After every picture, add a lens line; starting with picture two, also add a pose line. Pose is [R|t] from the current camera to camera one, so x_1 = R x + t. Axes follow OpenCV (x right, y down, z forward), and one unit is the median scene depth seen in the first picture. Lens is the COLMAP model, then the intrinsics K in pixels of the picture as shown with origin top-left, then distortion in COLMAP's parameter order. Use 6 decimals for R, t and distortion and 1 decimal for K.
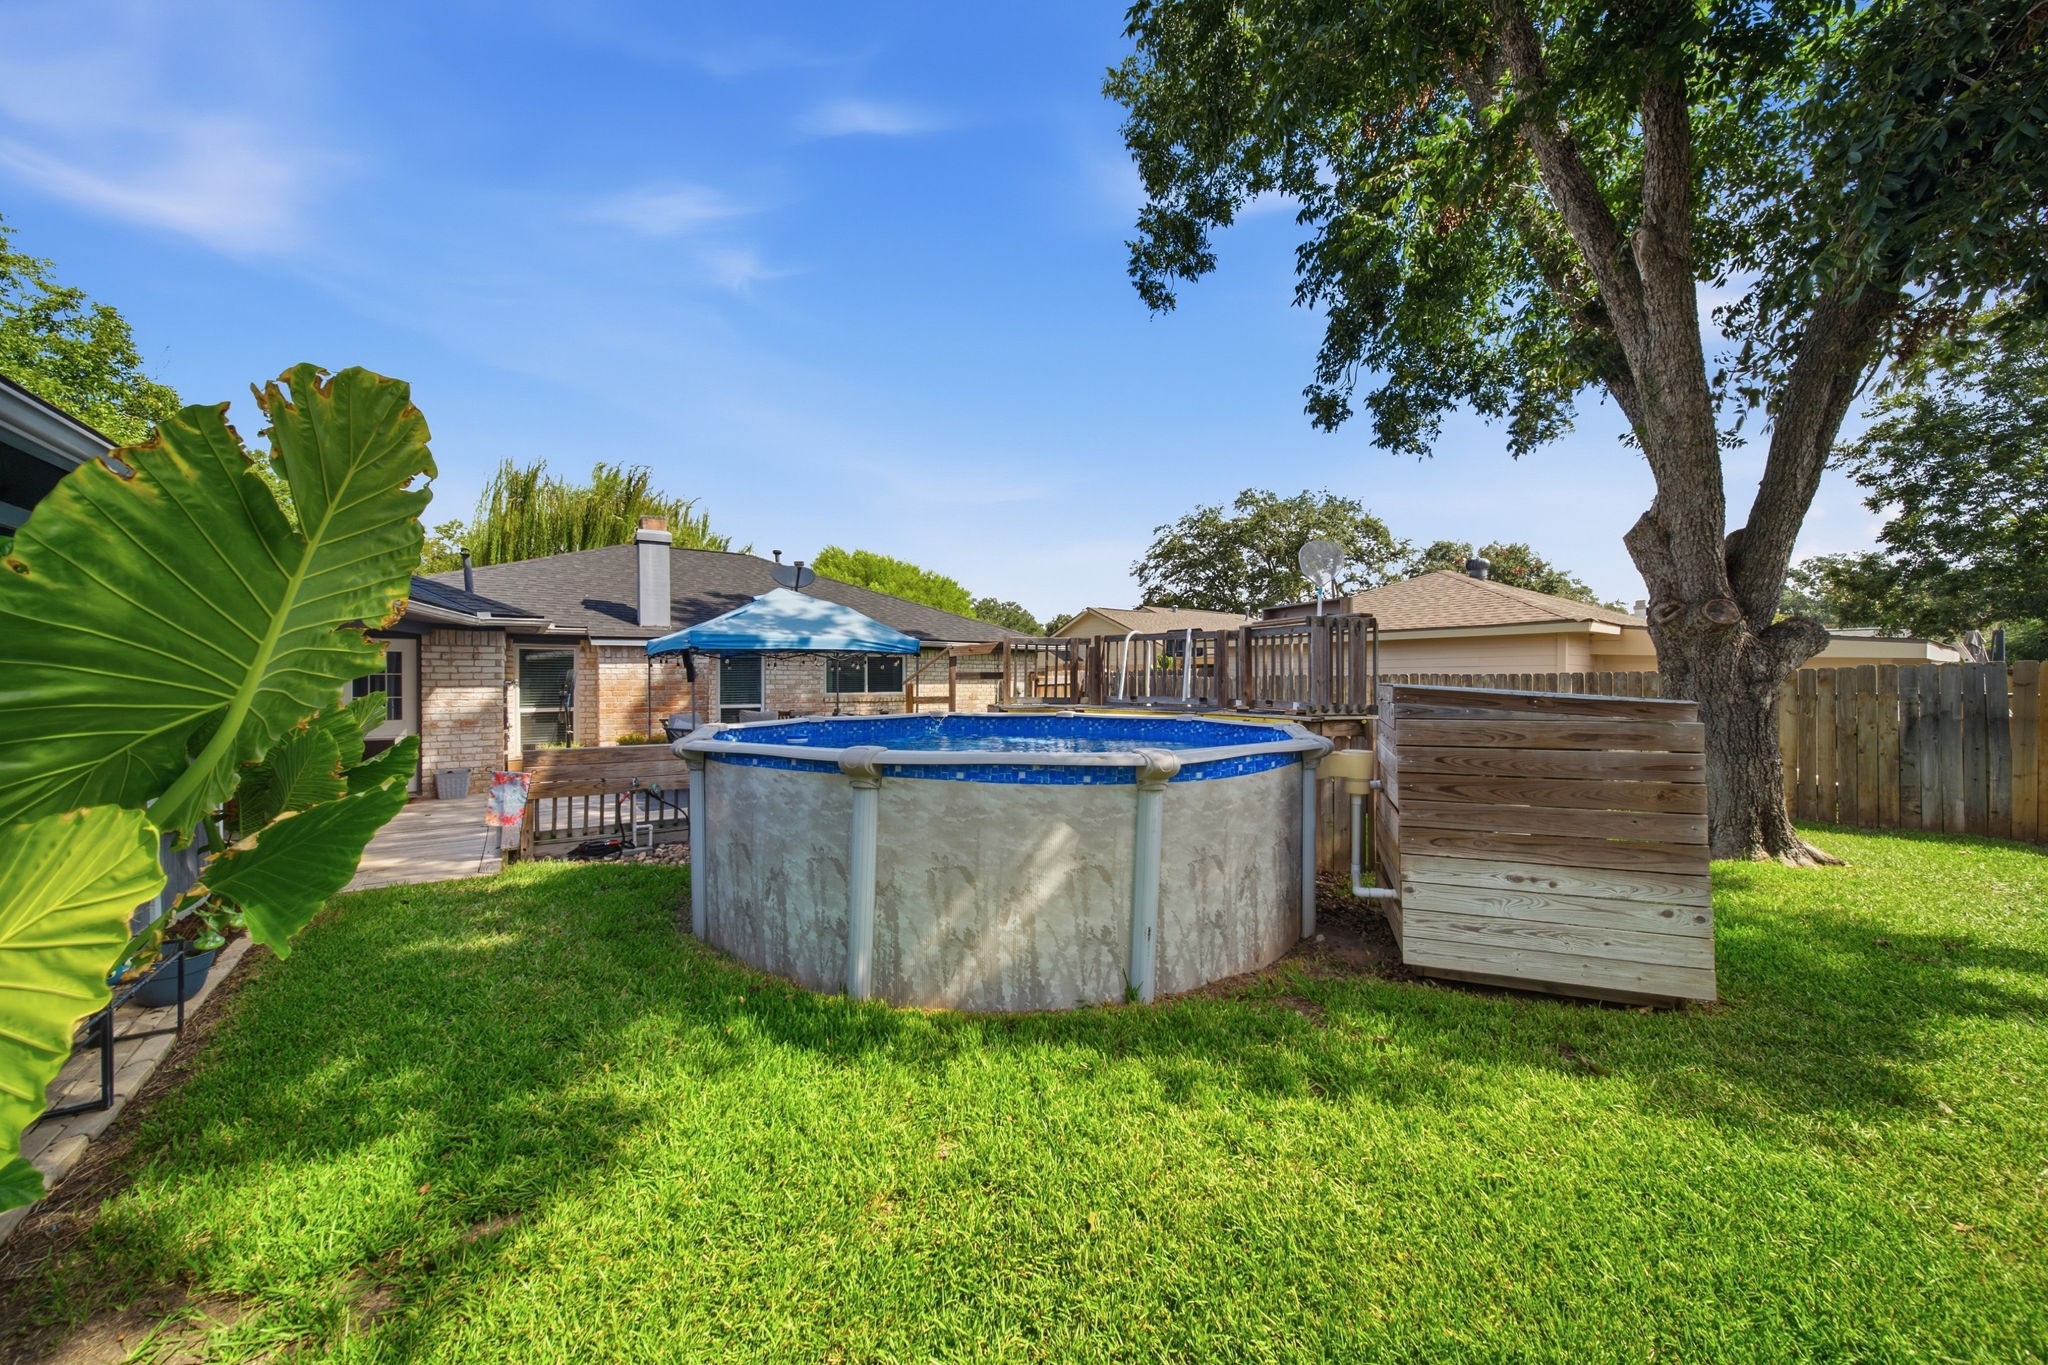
lens RADIAL K [[742.5, 0, 1008.5], [0, 742.5, 688.8], [0, 0, 1]] dist [-0.005747, 0.000095]
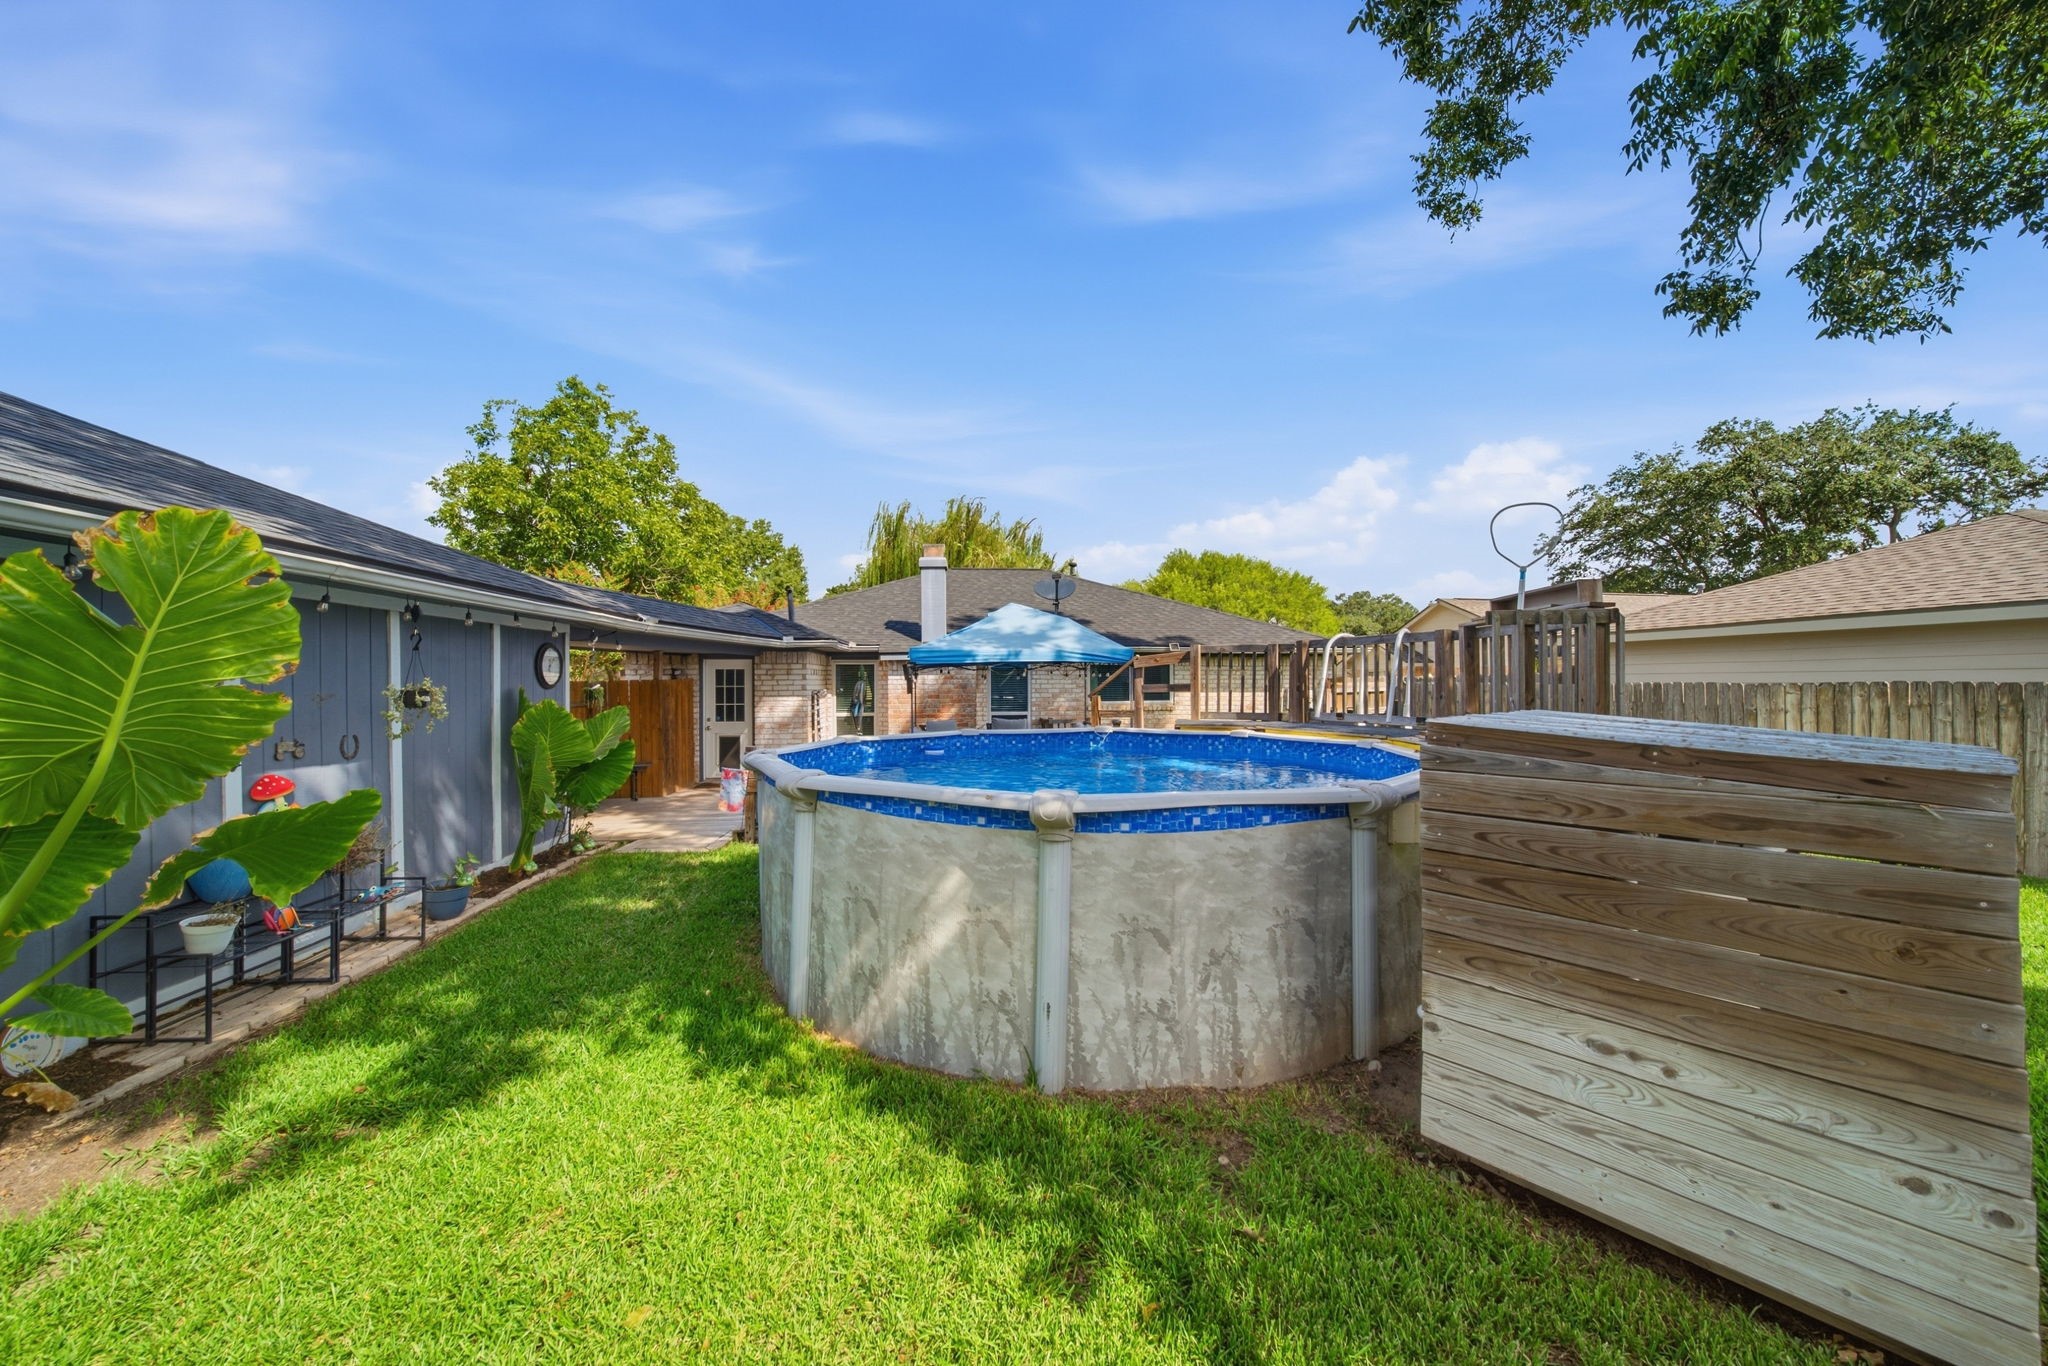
lens RADIAL K [[742.5, 0, 1020.7], [0, 742.5, 686.1], [0, 0, 1]] dist [-0.005747, 0.000095]
pose [[0.873767, -0.002089, -0.486341, 0.238432], [-0.000898, 0.999982, -0.005908, -0.013914], [0.486345, 0.005599, 0.873749, 0.102566]]
